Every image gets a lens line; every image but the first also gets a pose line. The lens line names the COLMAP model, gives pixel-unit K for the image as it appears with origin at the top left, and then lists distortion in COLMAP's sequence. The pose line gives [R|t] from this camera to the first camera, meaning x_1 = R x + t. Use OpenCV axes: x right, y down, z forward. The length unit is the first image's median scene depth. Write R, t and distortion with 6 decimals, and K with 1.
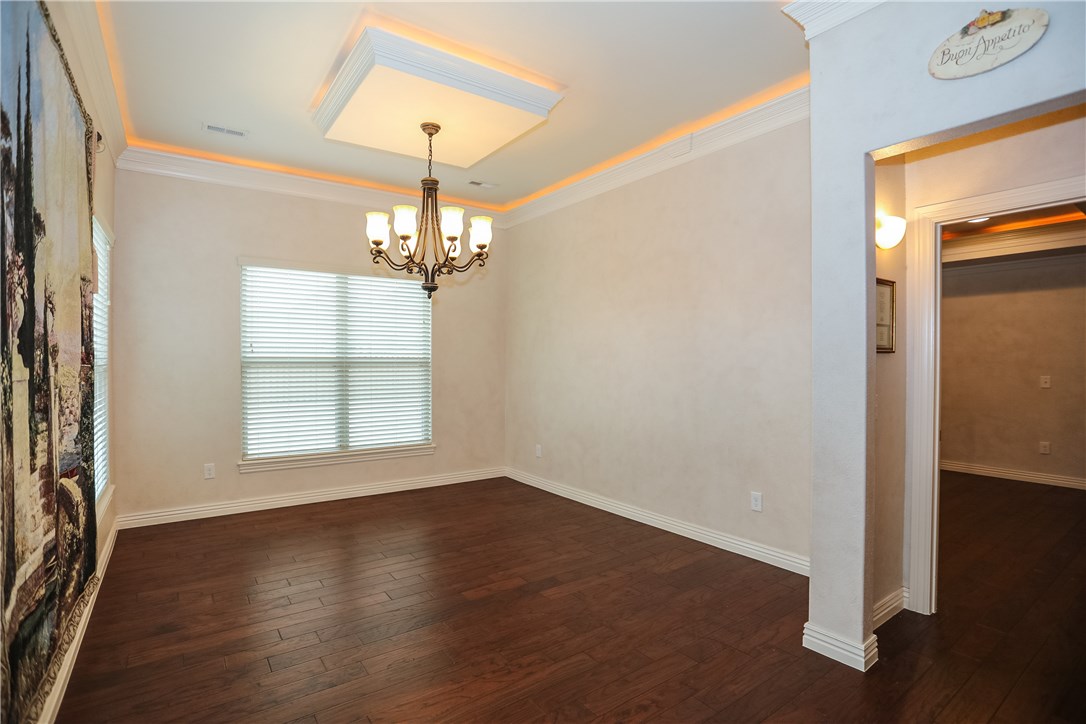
lens RADIAL K [[528.3, 0, 541.4], [0, 528.3, 363.7], [0, 0, 1]] dist [-0.059718, 0.019864]
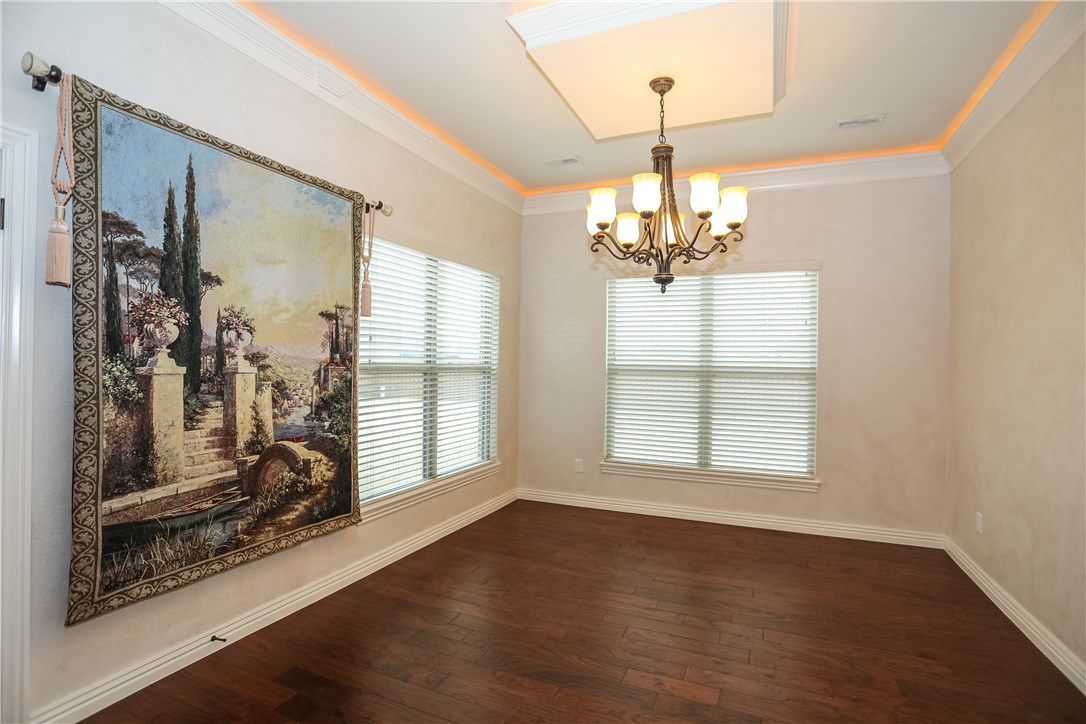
lens RADIAL K [[528.3, 0, 540.2], [0, 528.3, 362.1], [0, 0, 1]] dist [-0.059718, 0.019864]
pose [[0.511129, 0.000540, -0.859504, 0.301475], [-0.020011, 0.999736, -0.011273, -0.003161], [0.859271, 0.022962, 0.511005, 0.331869]]
